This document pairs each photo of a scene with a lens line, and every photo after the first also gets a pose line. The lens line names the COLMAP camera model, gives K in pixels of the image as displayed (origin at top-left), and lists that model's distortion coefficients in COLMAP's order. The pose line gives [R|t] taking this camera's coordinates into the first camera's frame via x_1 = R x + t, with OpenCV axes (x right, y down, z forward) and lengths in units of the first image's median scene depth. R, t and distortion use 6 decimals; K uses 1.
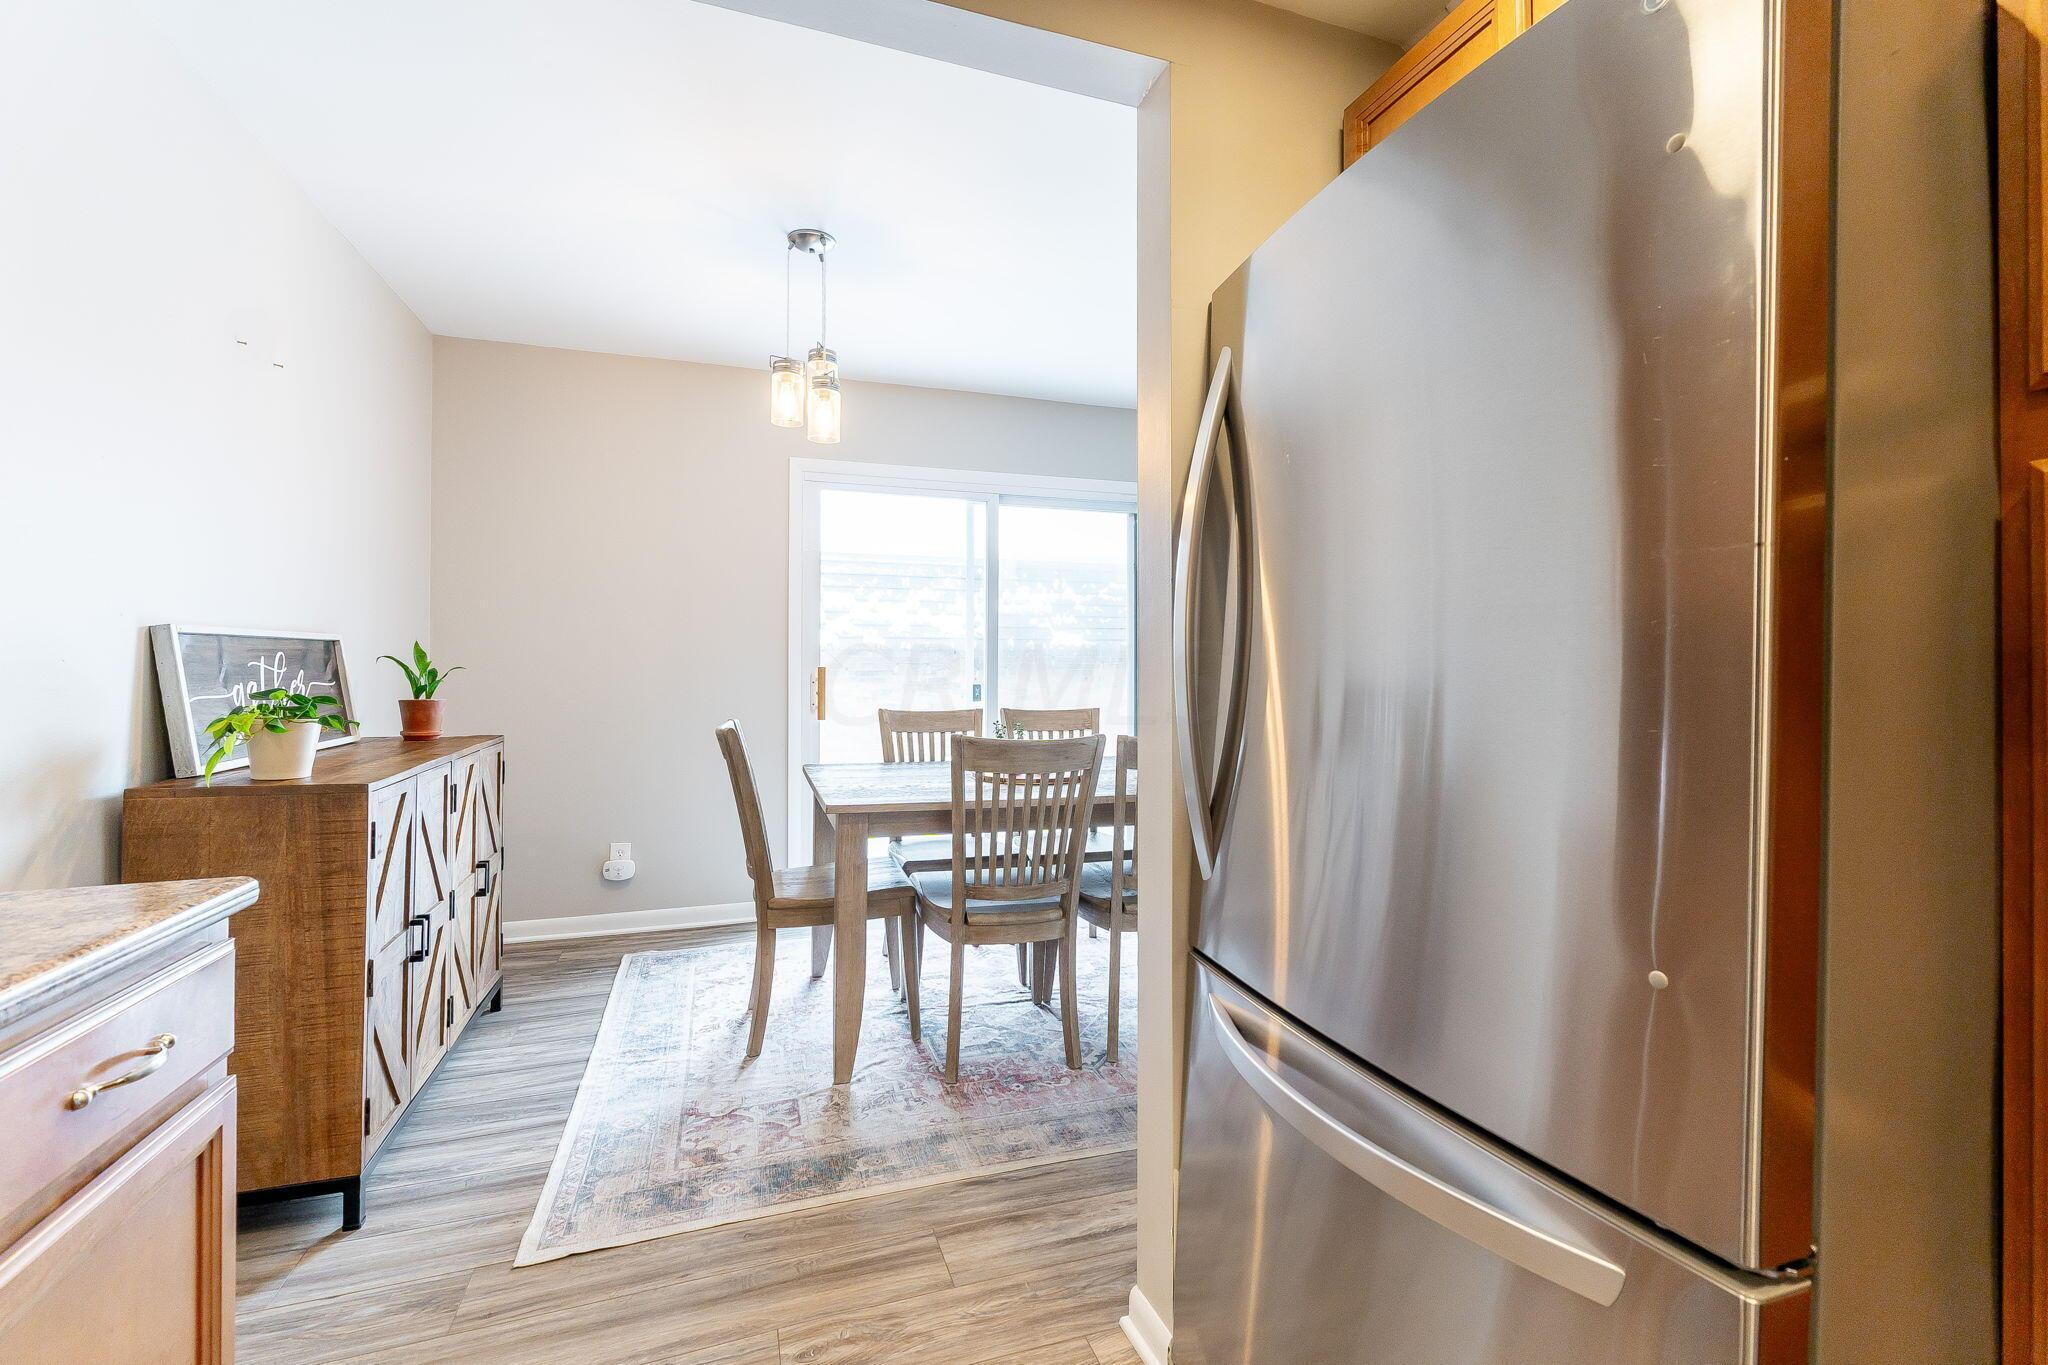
lens RADIAL K [[862.9, 0, 1027.6], [0, 862.9, 675.0], [0, 0, 1]] dist [-0.001969, -0.000268]
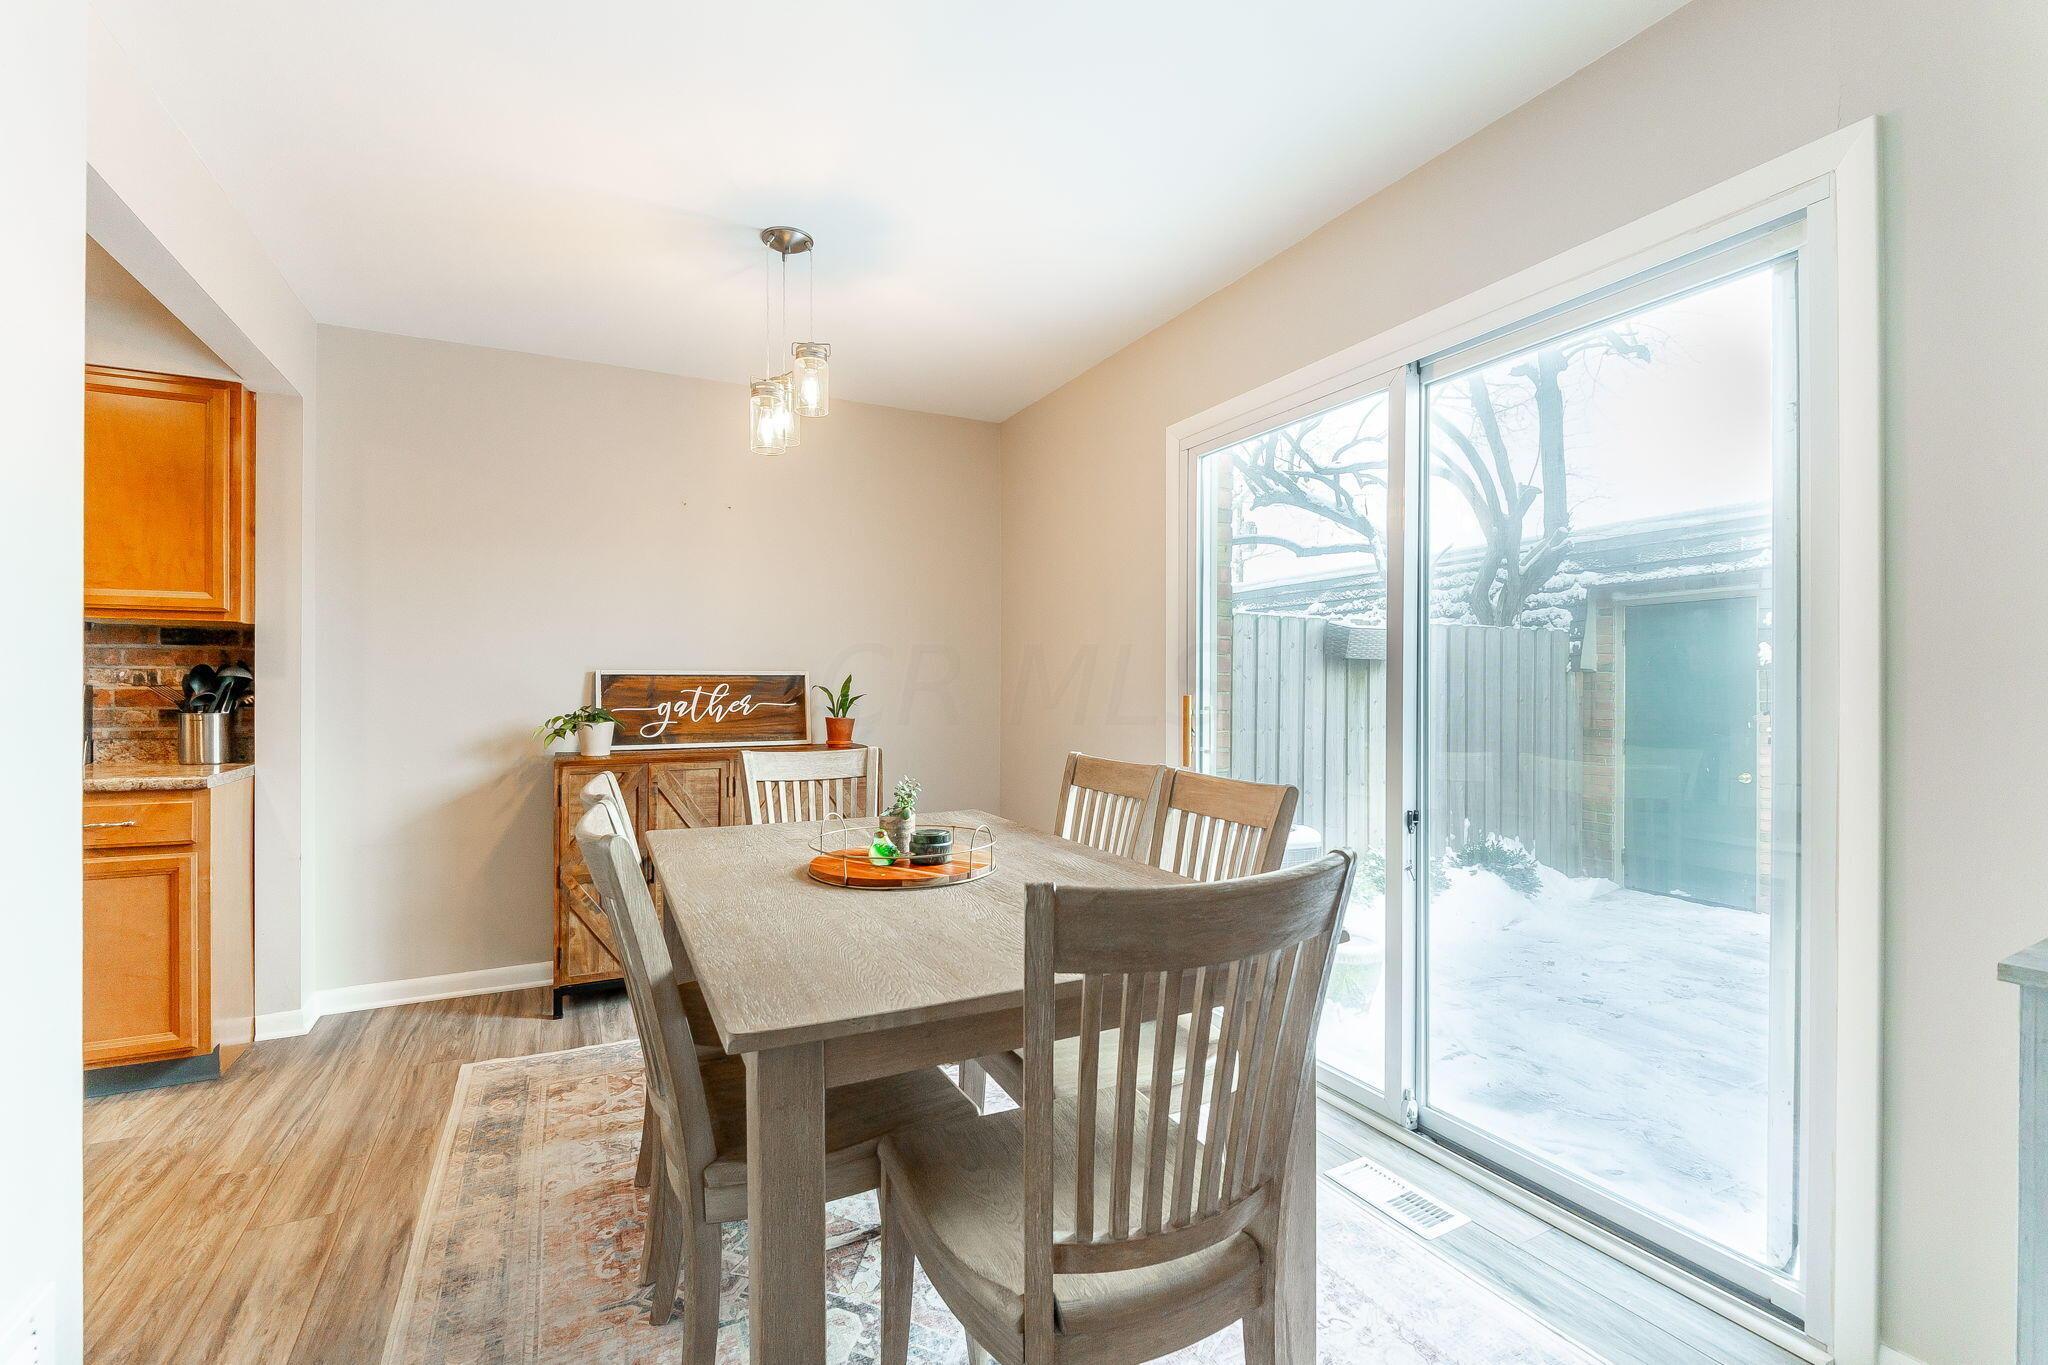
lens RADIAL K [[890.7, 0, 1021.0], [0, 890.7, 693.0], [0, 0, 1]] dist [0.000442, 0.000134]
pose [[0.142875, 0.001911, -0.989739, 1.041266], [-0.014088, 0.999901, -0.000103, -0.020321], [0.989640, 0.013958, 0.142888, 1.549831]]
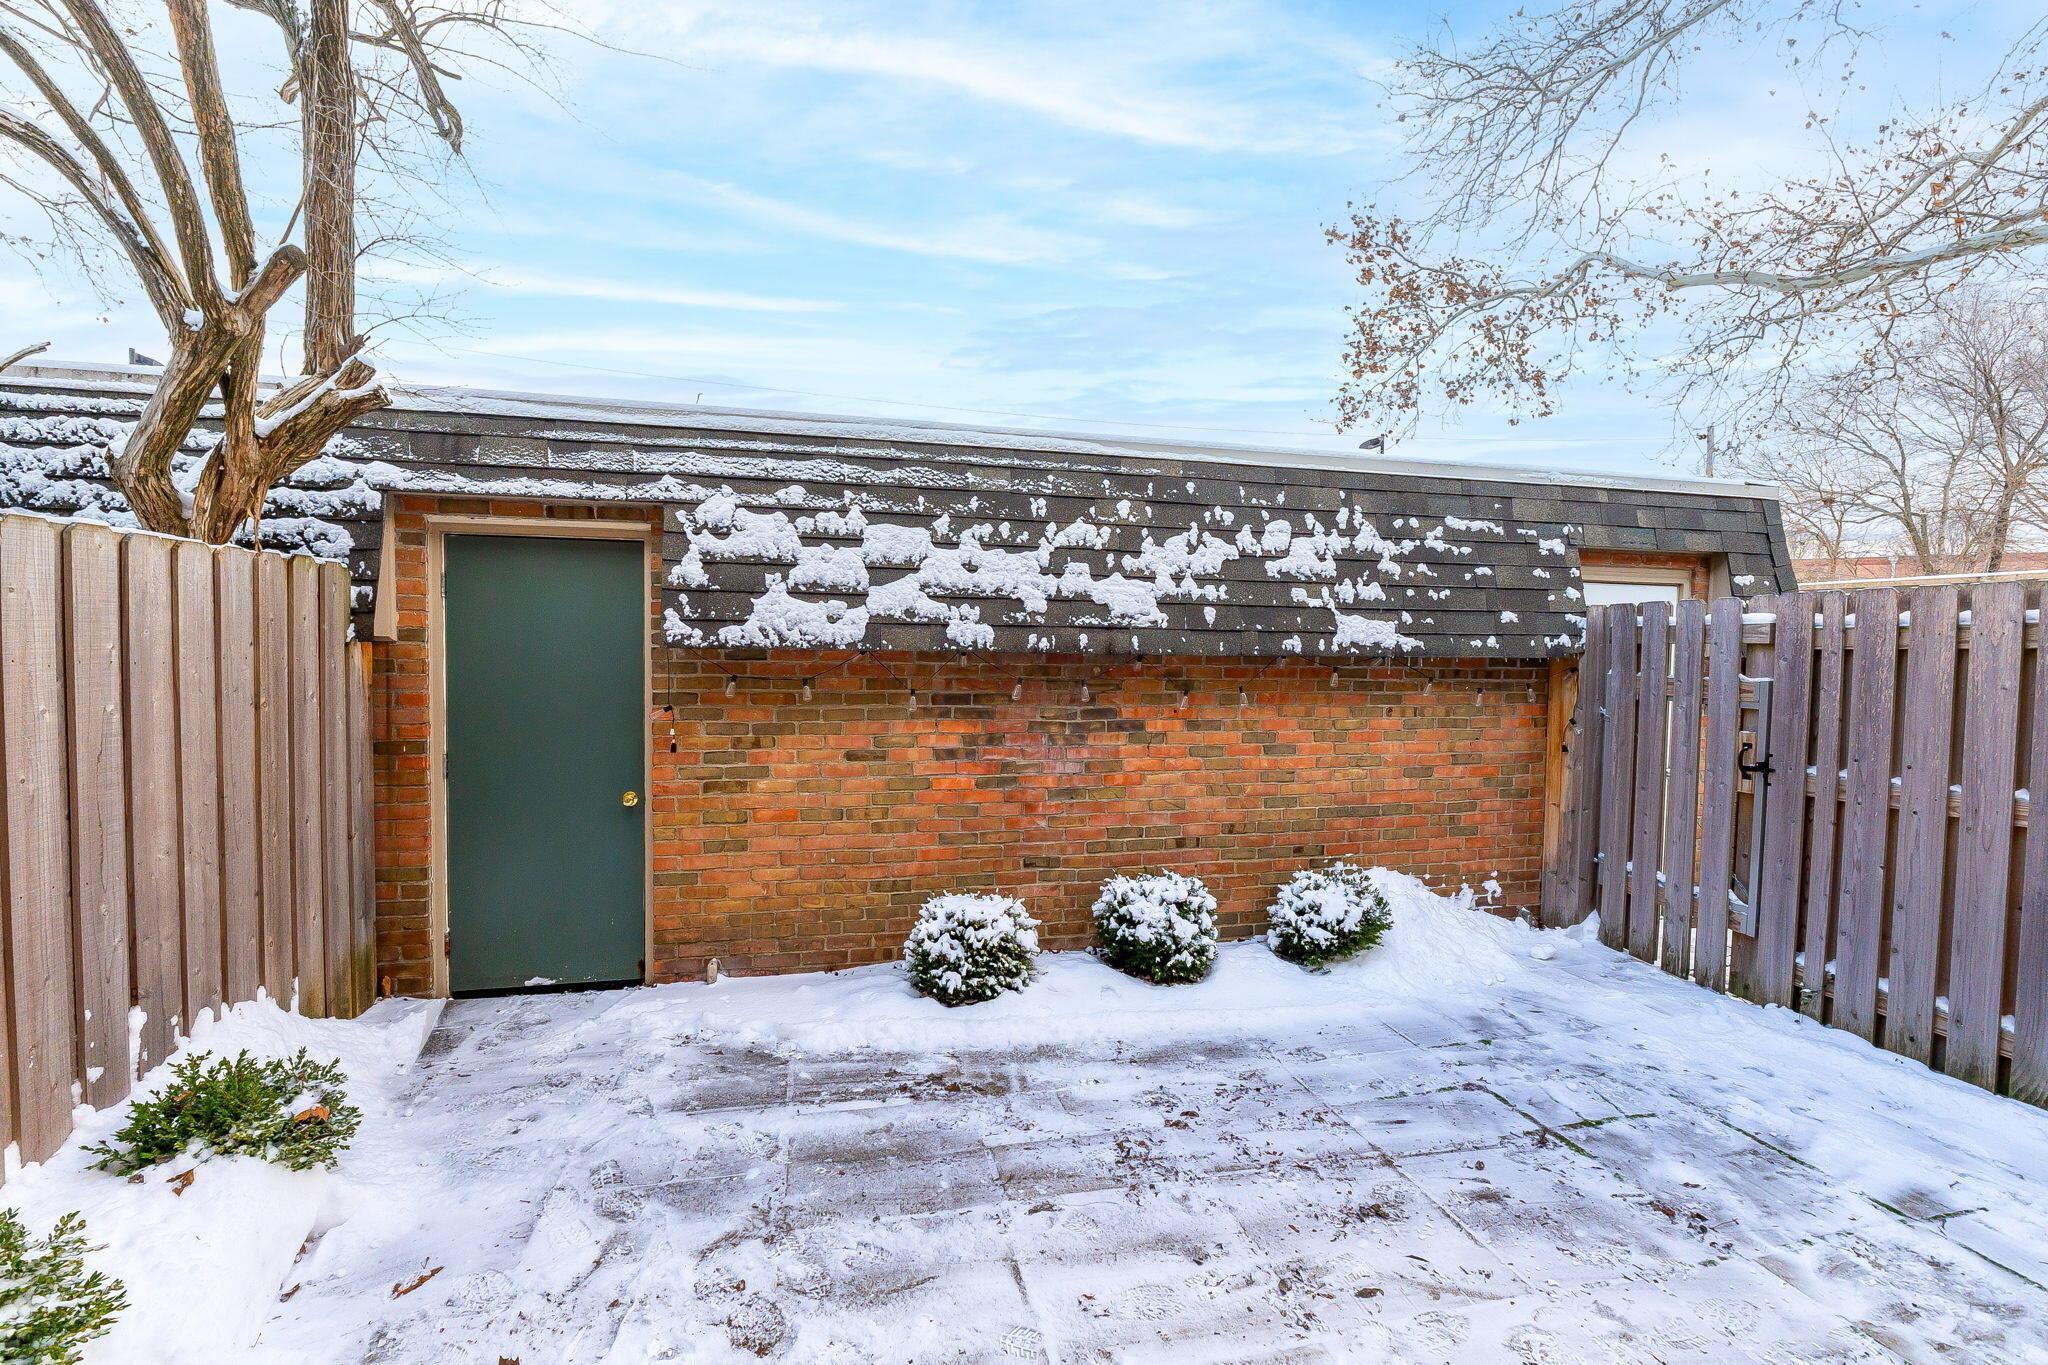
lens RADIAL K [[862.9, 0, 1027.6], [0, 862.9, 675.0], [0, 0, 1]] dist [-0.001969, -0.000268]
pose [[0.994745, 0.018406, -0.100713, -0.459280], [-0.015989, 0.999566, 0.024755, -0.129395], [0.101125, -0.023015, 0.994607, 2.475901]]
